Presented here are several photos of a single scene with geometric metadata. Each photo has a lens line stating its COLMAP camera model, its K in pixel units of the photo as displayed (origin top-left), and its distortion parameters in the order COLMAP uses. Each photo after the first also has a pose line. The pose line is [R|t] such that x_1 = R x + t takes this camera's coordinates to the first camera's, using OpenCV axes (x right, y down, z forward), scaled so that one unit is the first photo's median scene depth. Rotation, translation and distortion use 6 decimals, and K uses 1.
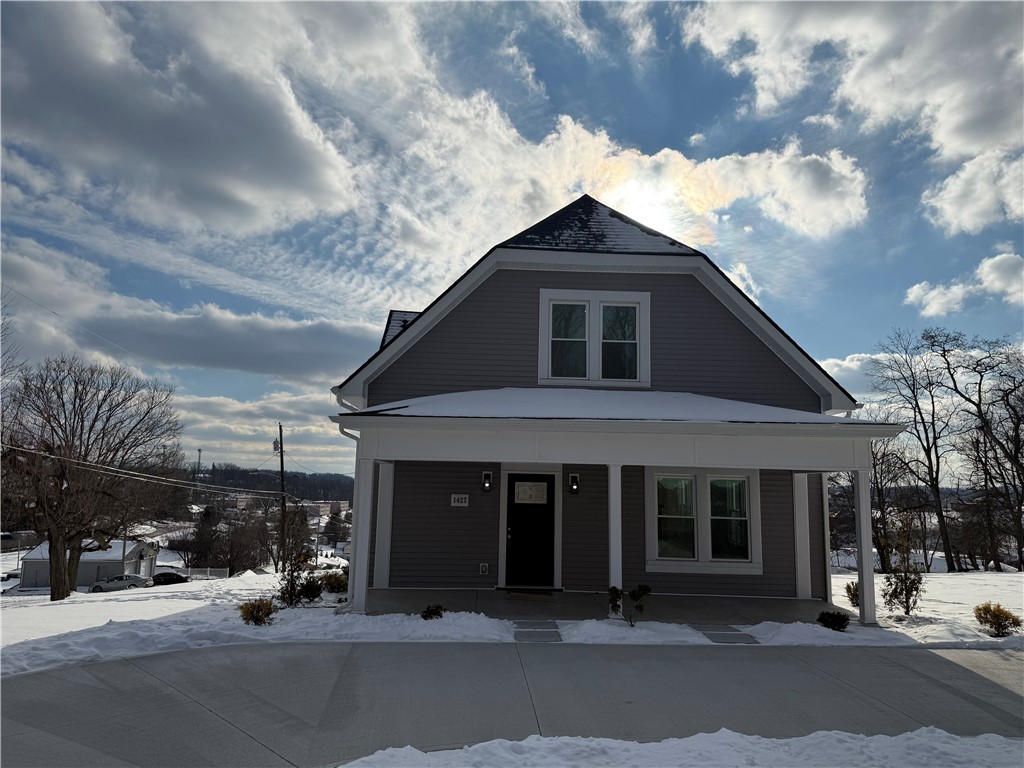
lens RADIAL K [[717.2, 0, 506.7], [0, 717.2, 357.5], [0, 0, 1]] dist [0.031644, -0.031919]
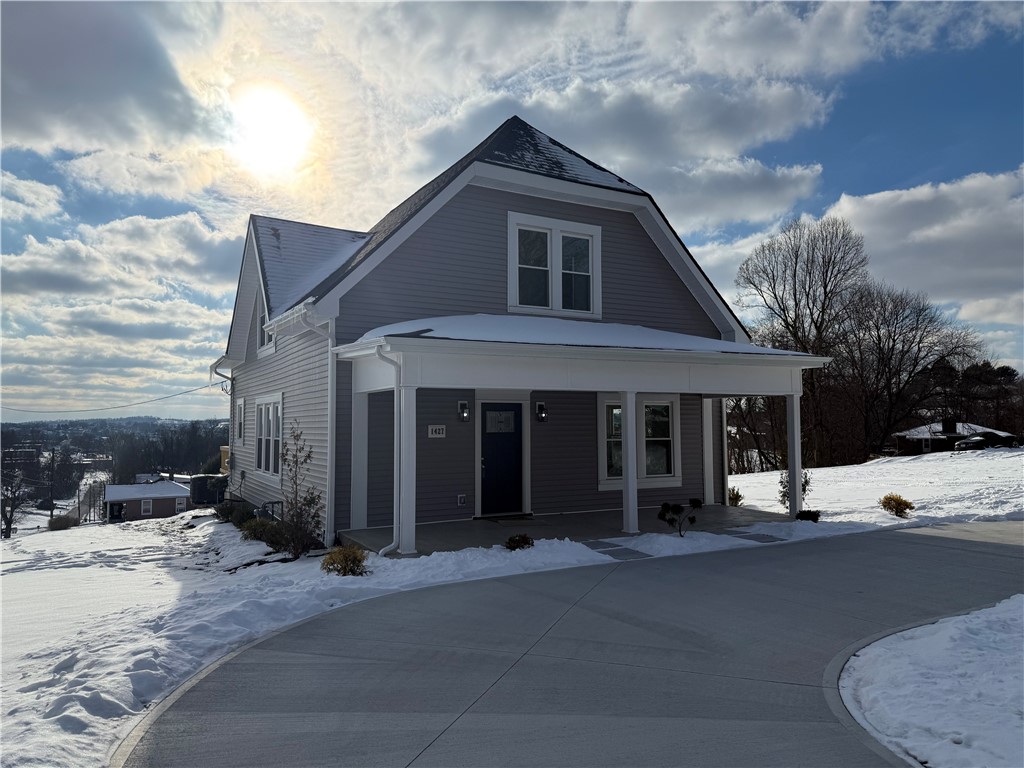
lens RADIAL K [[717.2, 0, 503.7], [0, 717.2, 381.6], [0, 0, 1]] dist [0.031644, -0.031919]
pose [[0.893330, 0.000051, 0.449401, -0.398505], [-0.056107, 0.992189, 0.111417, 0.023158], [-0.445885, -0.124747, 0.886355, 0.129157]]
